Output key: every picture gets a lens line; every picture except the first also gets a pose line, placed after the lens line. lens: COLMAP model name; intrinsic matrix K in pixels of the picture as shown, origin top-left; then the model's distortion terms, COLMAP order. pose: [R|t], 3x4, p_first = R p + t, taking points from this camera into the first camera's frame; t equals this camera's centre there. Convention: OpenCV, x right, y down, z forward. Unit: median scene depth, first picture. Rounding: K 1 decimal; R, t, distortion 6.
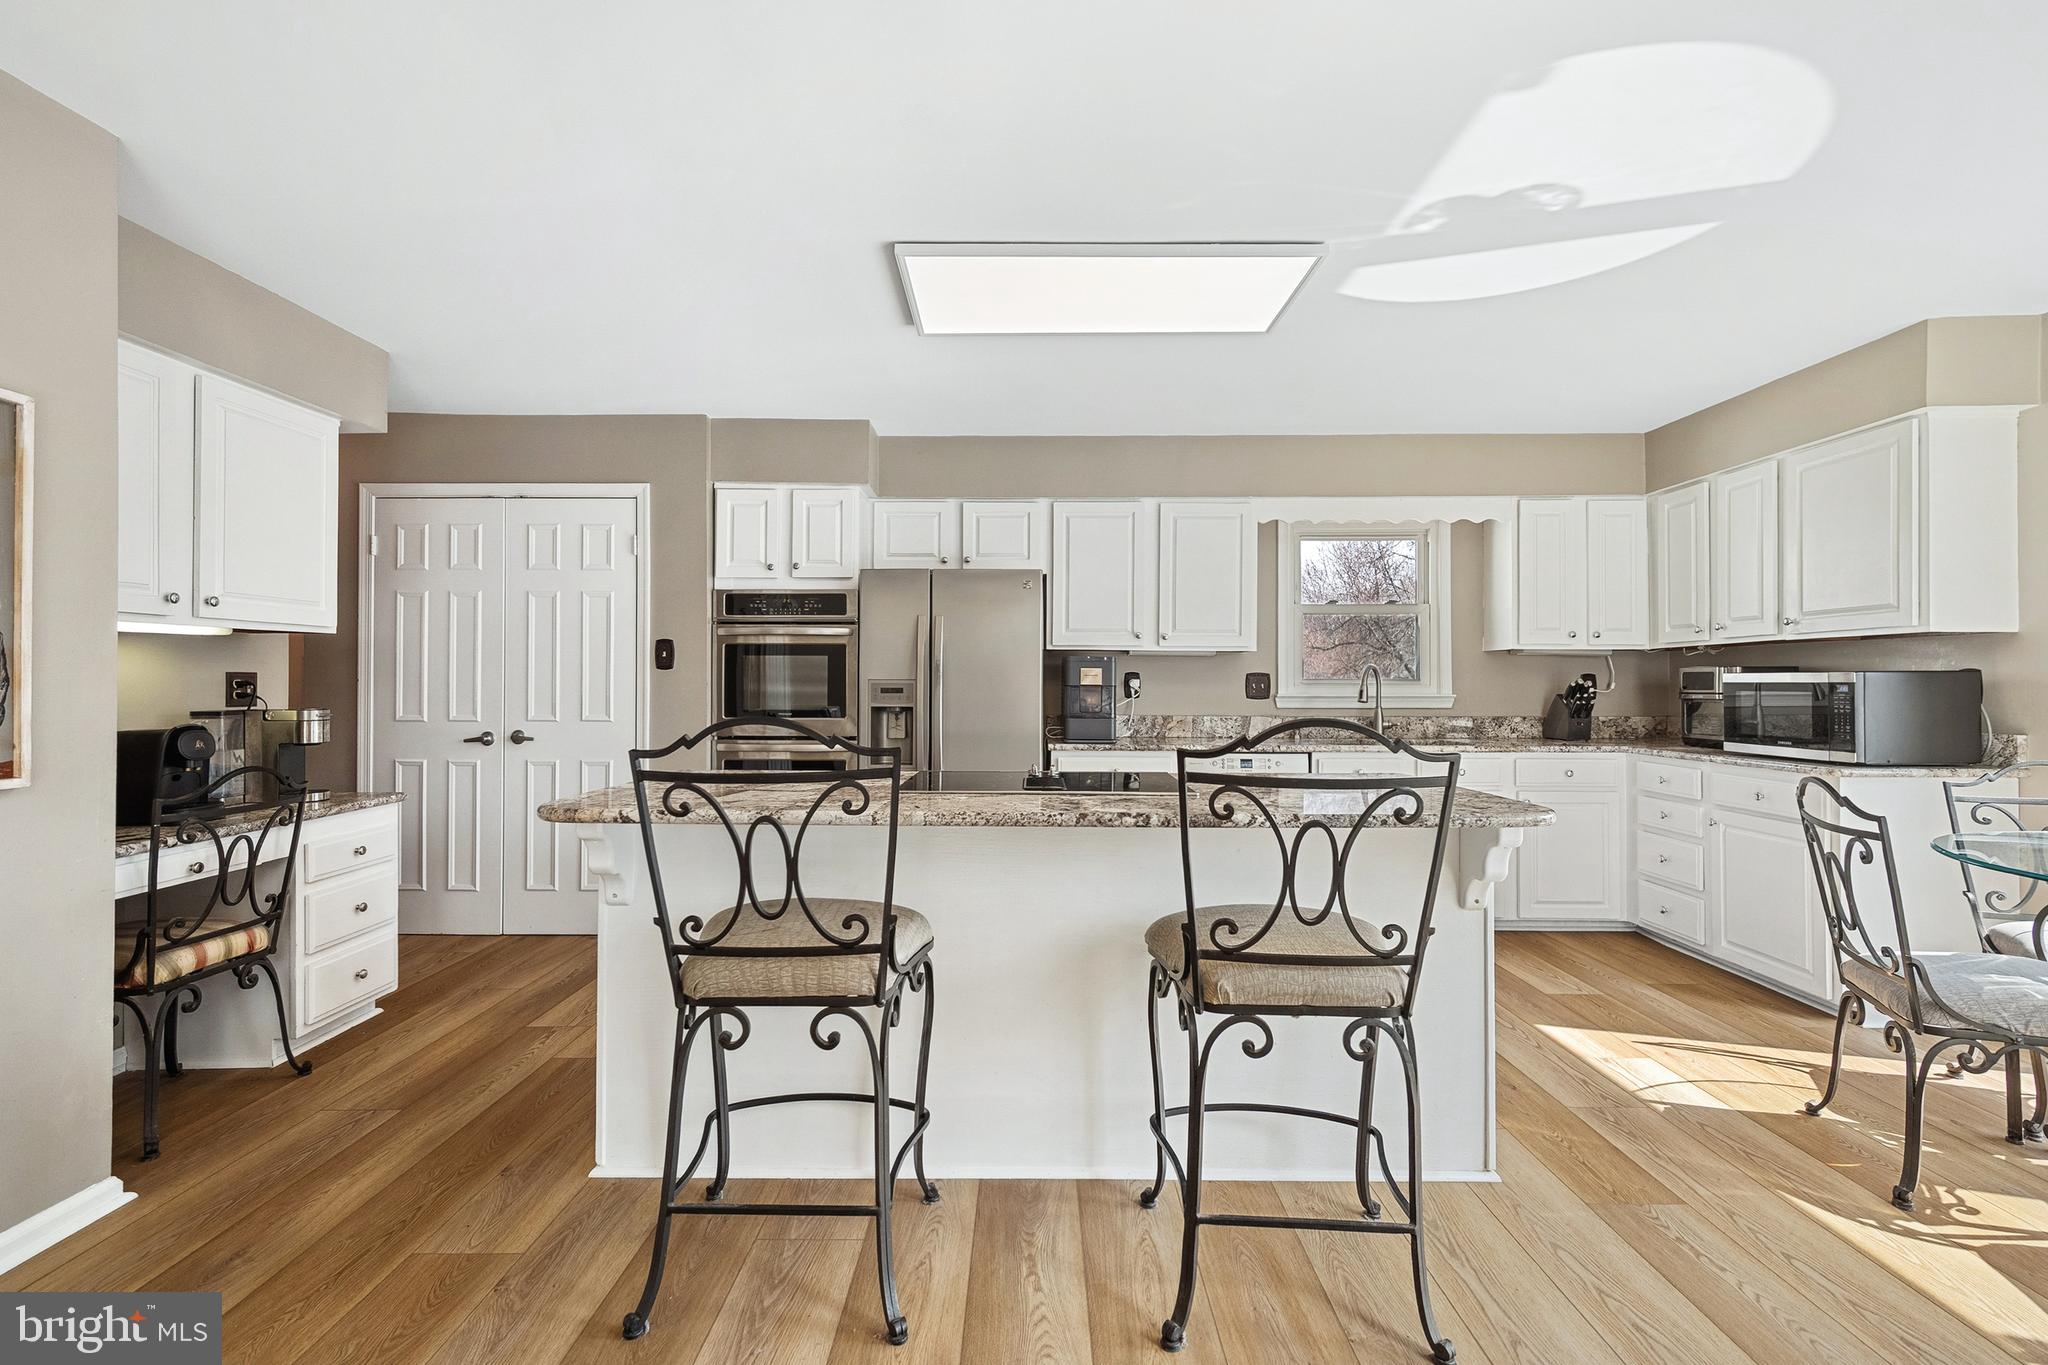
lens RADIAL K [[920.8, 0, 1029.5], [0, 920.8, 674.7], [0, 0, 1]] dist [0.007943, -0.000221]
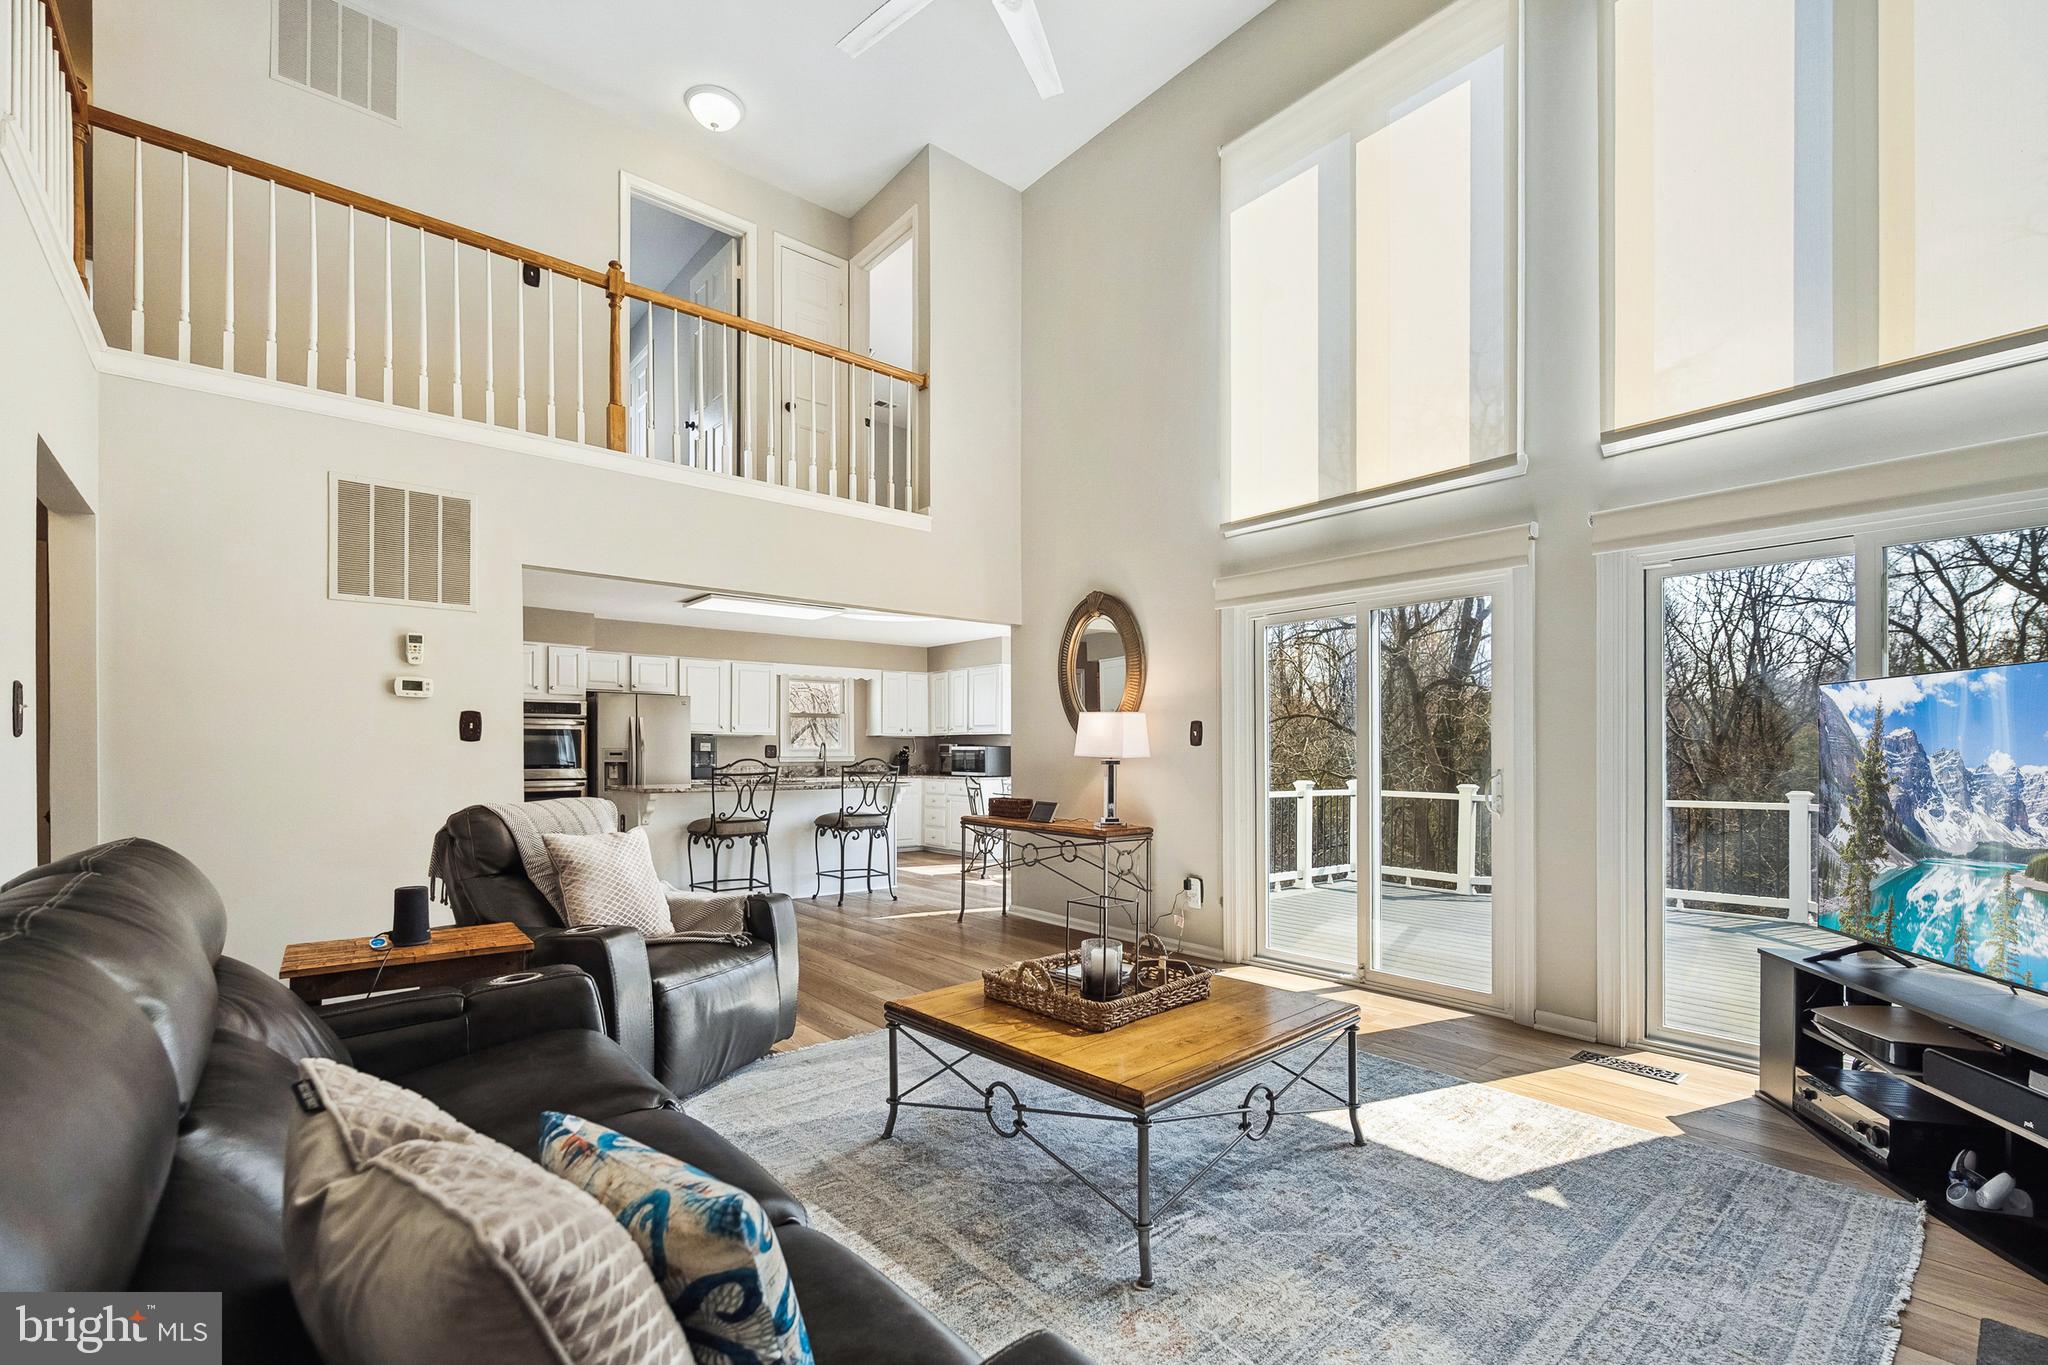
lens RADIAL K [[883.4, 0, 1031.5], [0, 883.4, 746.5], [0, 0, 1]] dist [0.002458, 0.000344]
pose [[0.752756, 0.002500, 0.658294, -0.870981], [-0.006690, 0.999970, 0.003853, -0.015188], [-0.658265, -0.007305, 0.752751, -1.235576]]
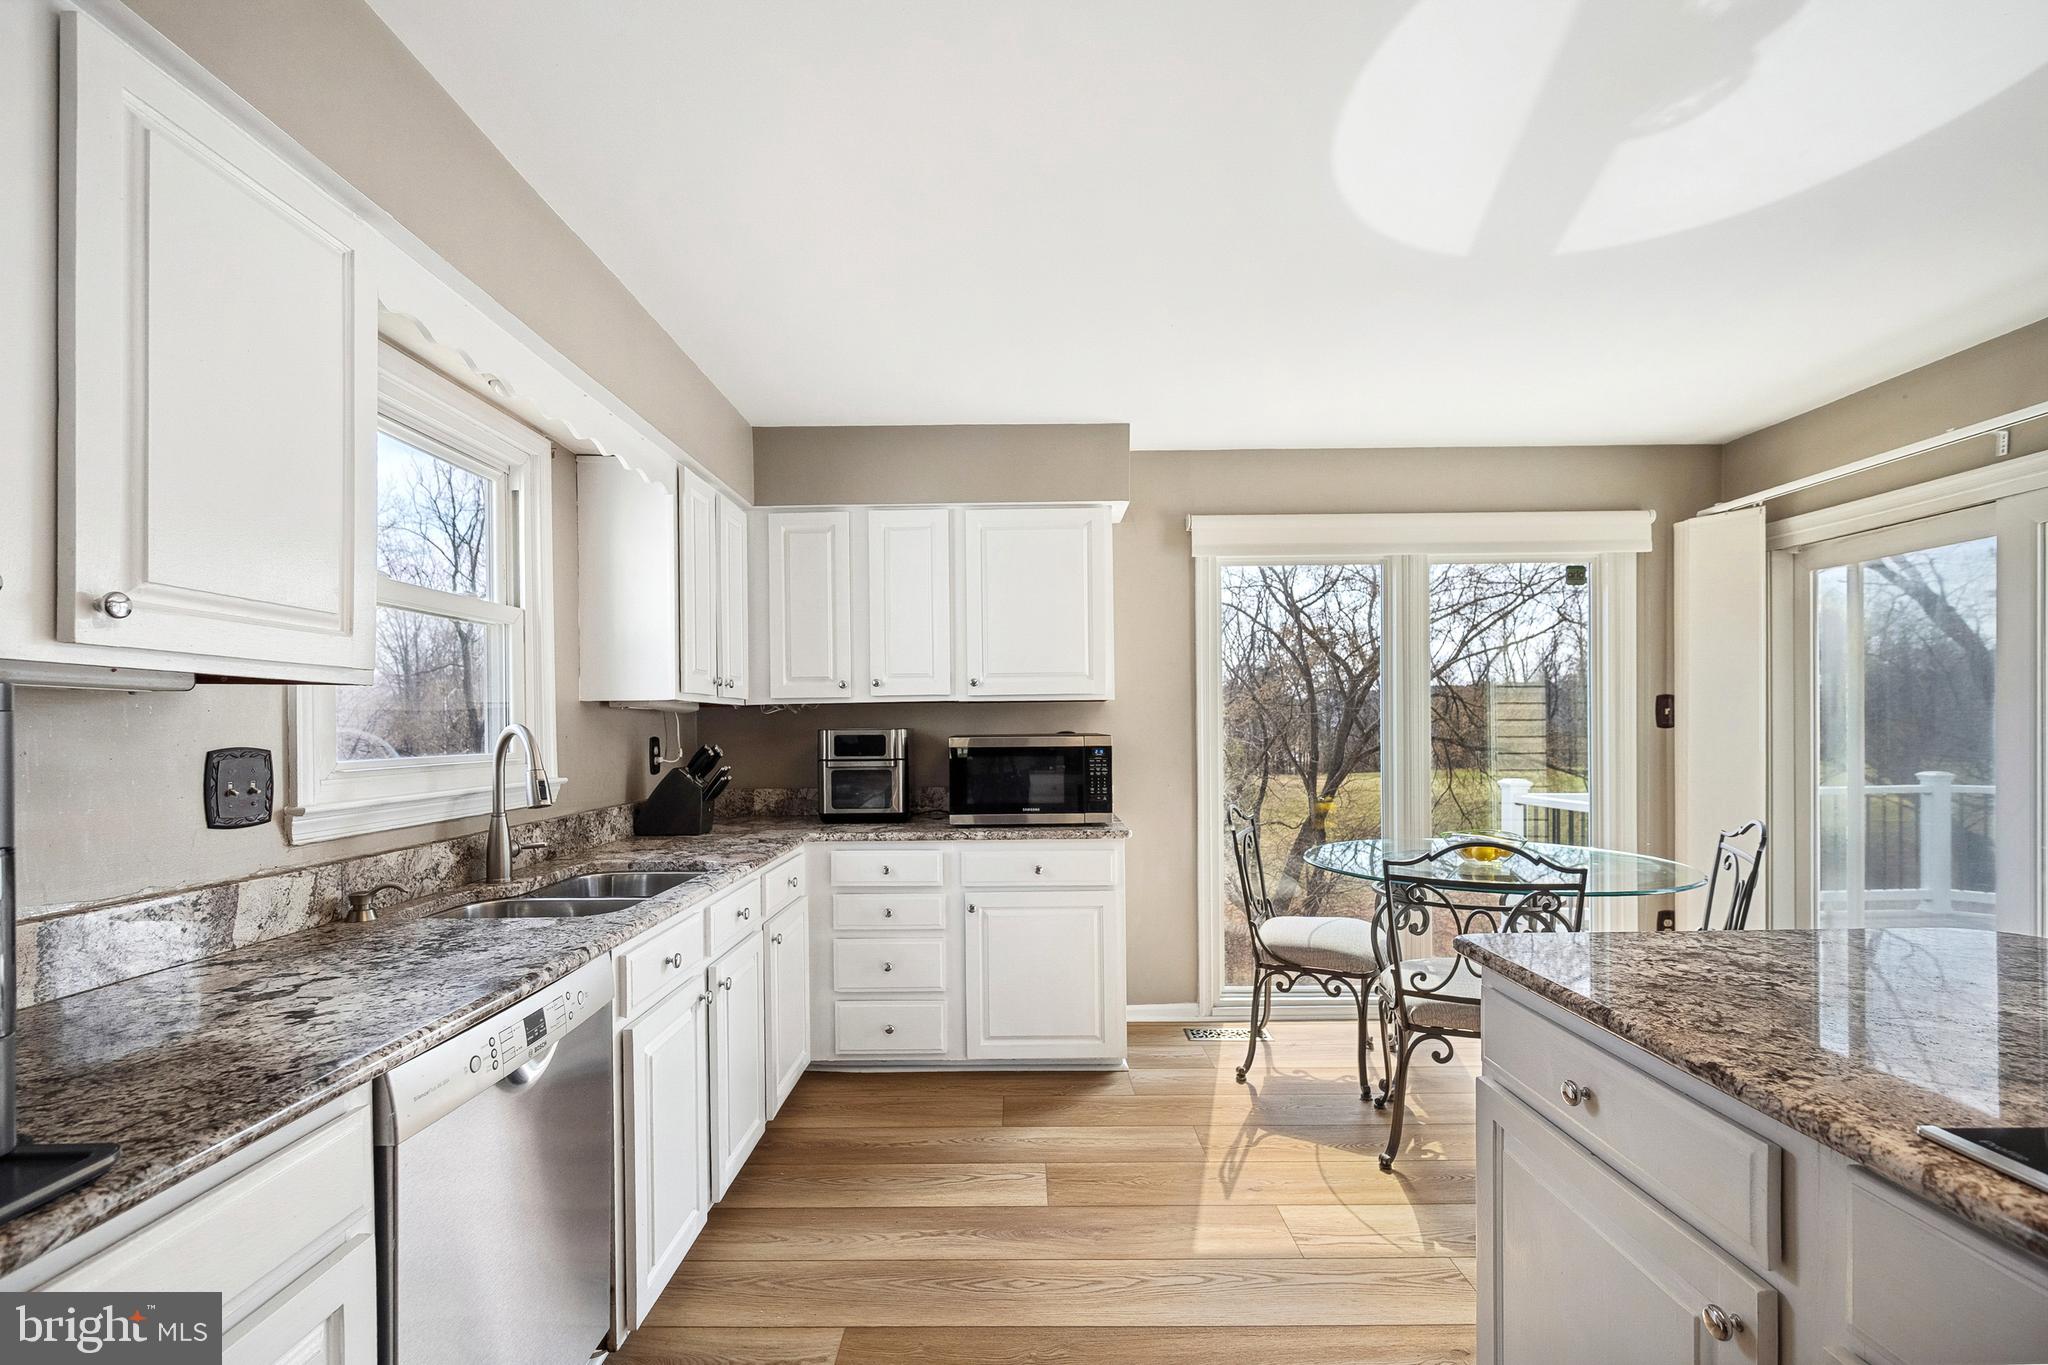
lens RADIAL K [[883.4, 0, 1013.3], [0, 883.4, 730.3], [0, 0, 1]] dist [0.002458, 0.000344]
pose [[-0.000534, -0.006641, 0.999978, -0.100077], [-0.000047, 0.999978, 0.006641, -0.014672], [-1.000000, -0.000044, -0.000534, 1.023950]]
